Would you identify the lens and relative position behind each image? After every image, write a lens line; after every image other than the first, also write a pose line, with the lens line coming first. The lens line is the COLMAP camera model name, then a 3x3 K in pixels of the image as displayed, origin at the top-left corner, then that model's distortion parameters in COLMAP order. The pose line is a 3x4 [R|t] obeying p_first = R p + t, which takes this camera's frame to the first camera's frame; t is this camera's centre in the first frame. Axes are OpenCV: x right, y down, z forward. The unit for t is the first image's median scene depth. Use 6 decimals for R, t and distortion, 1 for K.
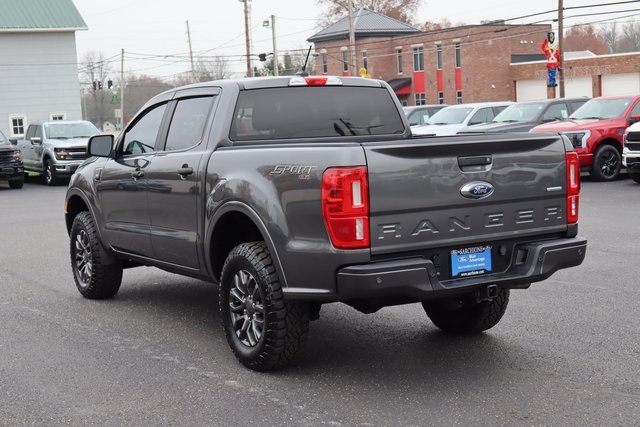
lens RADIAL K [[1033.7, 0, 320.1], [0, 1033.7, 214.1], [0, 0, 1]] dist [0.052096, 0.000000]
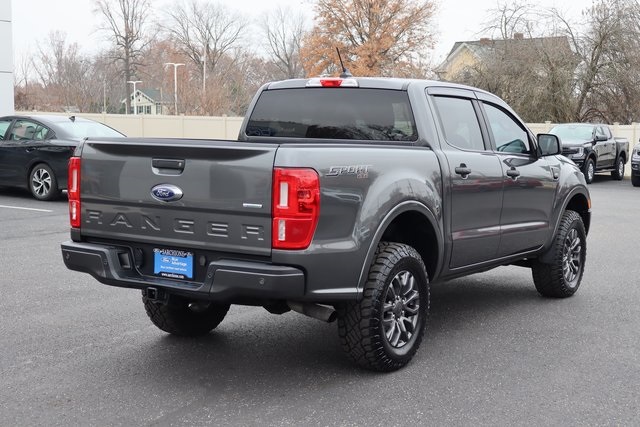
lens RADIAL K [[1019.5, 0, 320.0], [0, 1019.5, 213.2], [0, 0, 1]] dist [-0.034166, 0.000000]
pose [[0.390624, 0.124723, -0.912062, 1.081815], [-0.117268, 0.989449, 0.085082, -0.102472], [0.913051, 0.073720, 0.401128, 0.717876]]
